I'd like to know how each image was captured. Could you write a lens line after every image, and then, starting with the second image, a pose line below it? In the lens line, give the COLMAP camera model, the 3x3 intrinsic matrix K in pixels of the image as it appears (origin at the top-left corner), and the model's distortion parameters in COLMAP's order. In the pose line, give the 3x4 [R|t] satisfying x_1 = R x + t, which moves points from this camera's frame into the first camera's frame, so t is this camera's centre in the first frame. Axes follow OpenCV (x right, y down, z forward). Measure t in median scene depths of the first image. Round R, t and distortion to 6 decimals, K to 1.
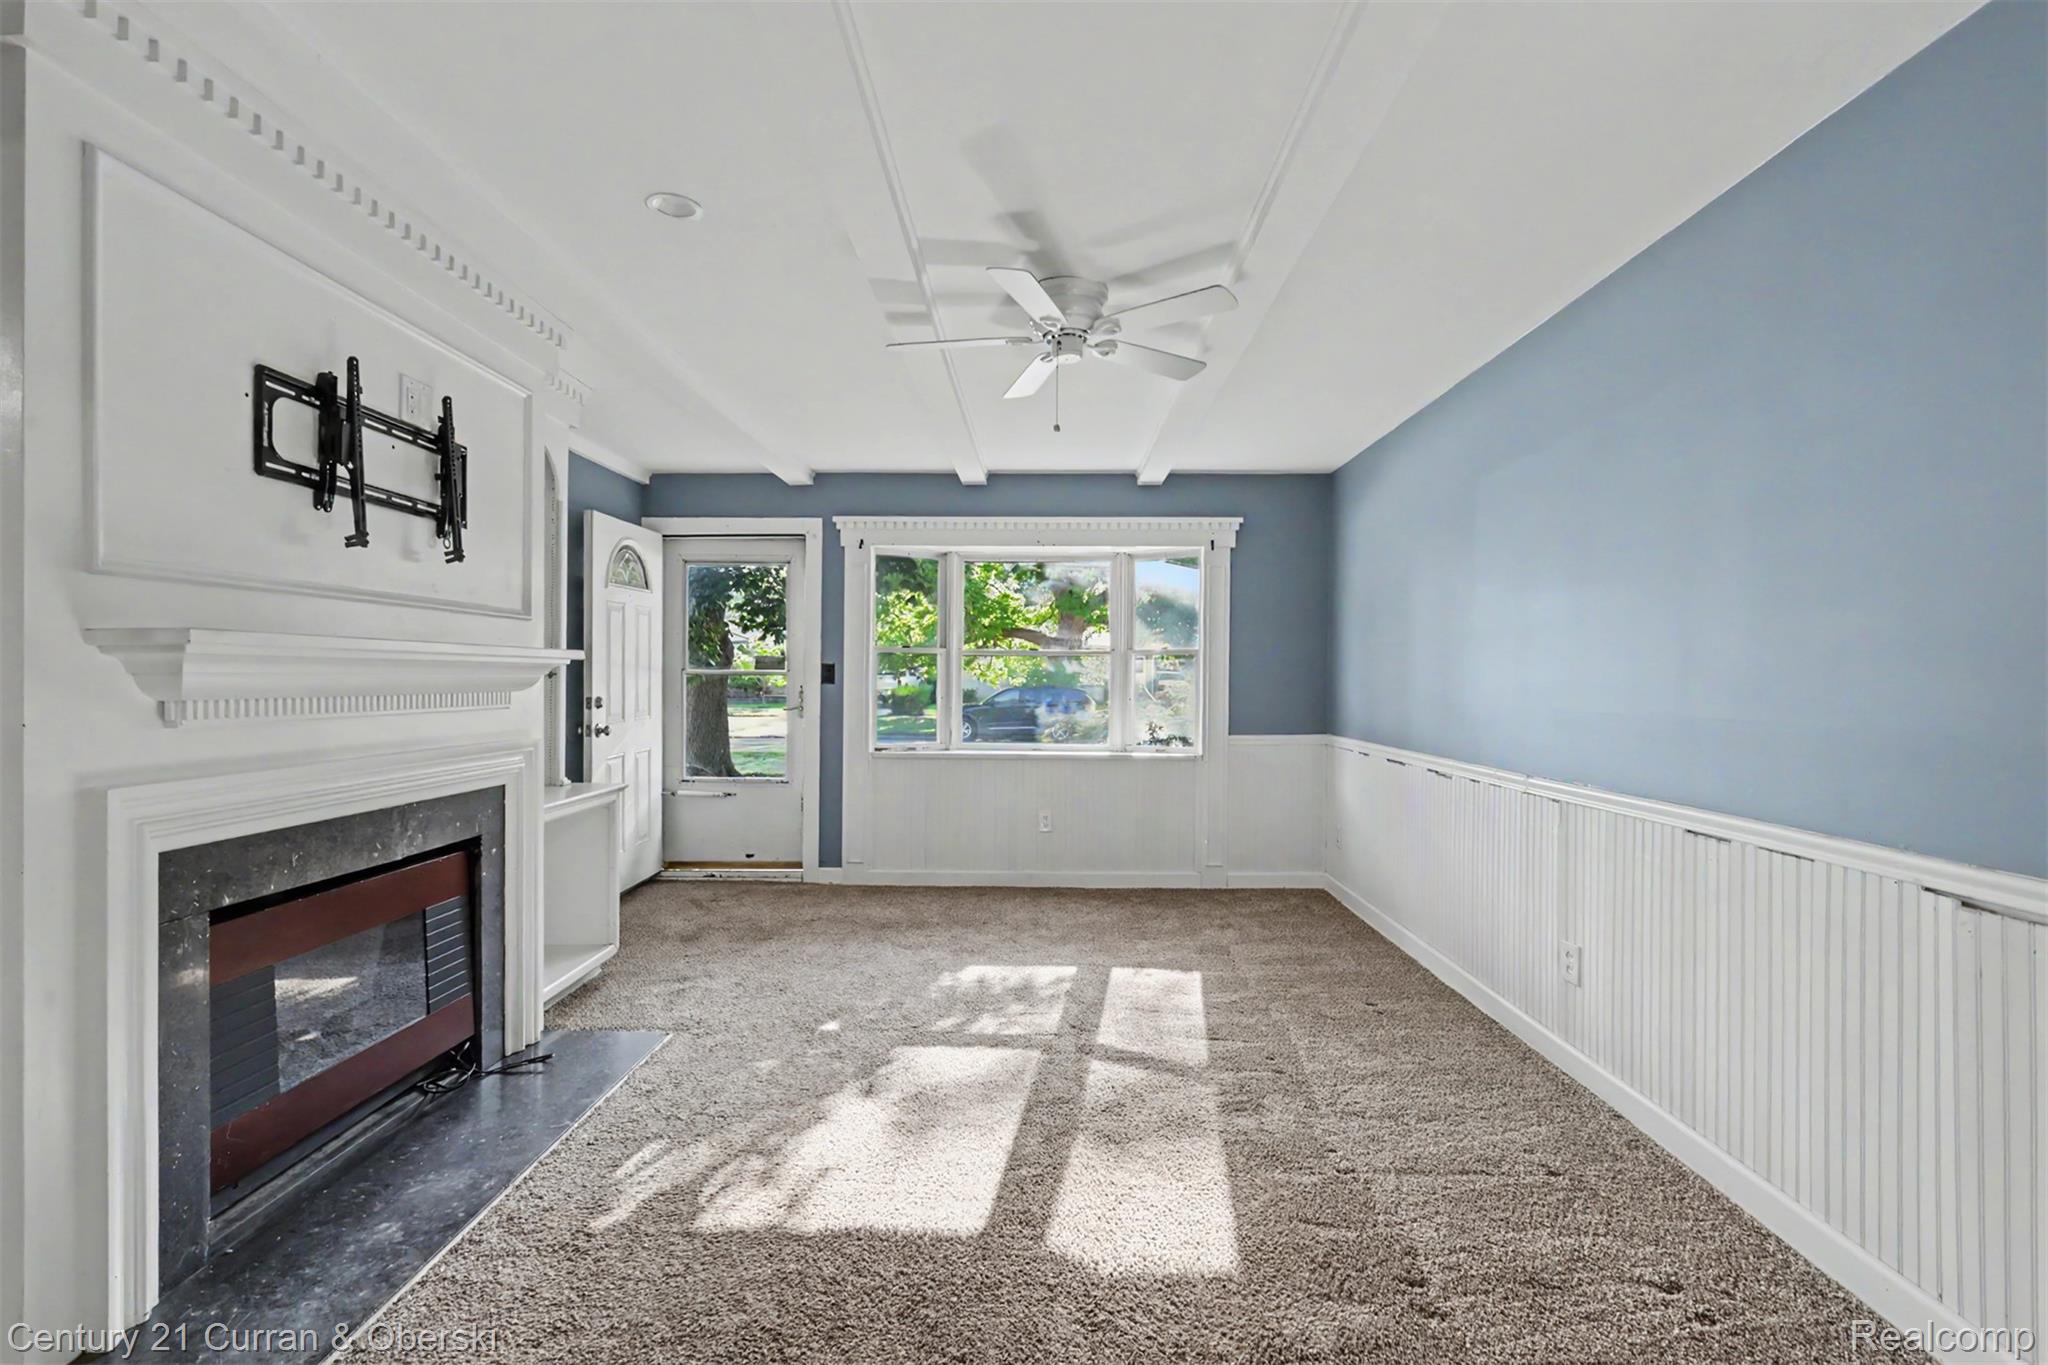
lens RADIAL K [[948.9, 0, 1024.0], [0, 948.9, 682.5], [0, 0, 1]] dist [0.003774, -0.000117]
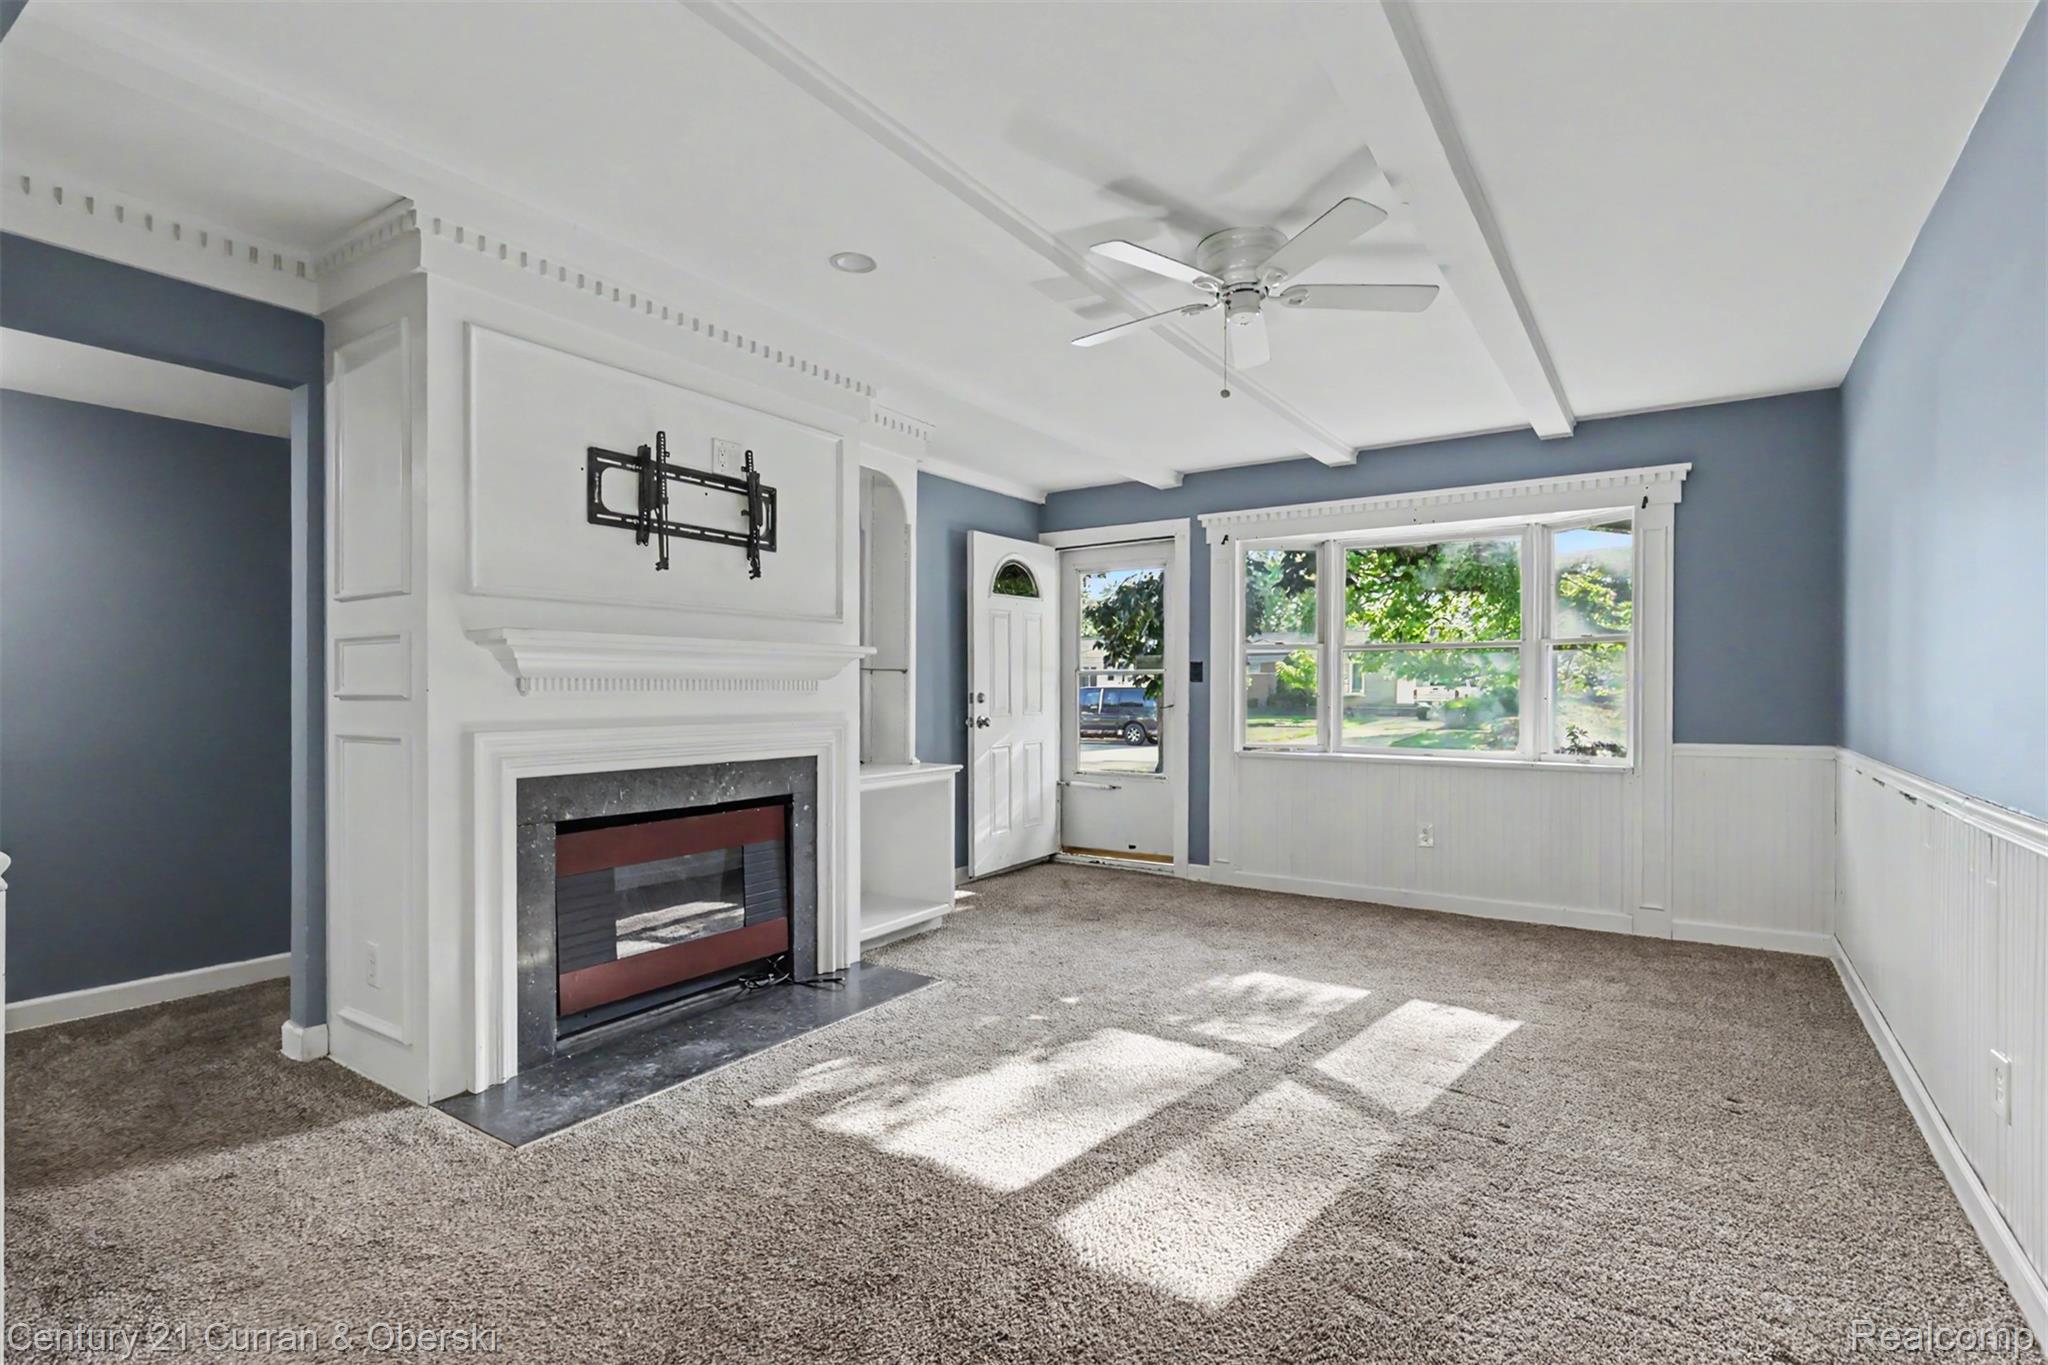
lens RADIAL K [[958.5, 0, 1030.8], [0, 958.5, 693.6], [0, 0, 1]] dist [0.001385, 0.000093]
pose [[0.842873, -0.001198, -0.538111, 0.377328], [0.000618, 0.999999, -0.001258, 0.029029], [0.538112, 0.000728, 0.842873, 0.096494]]
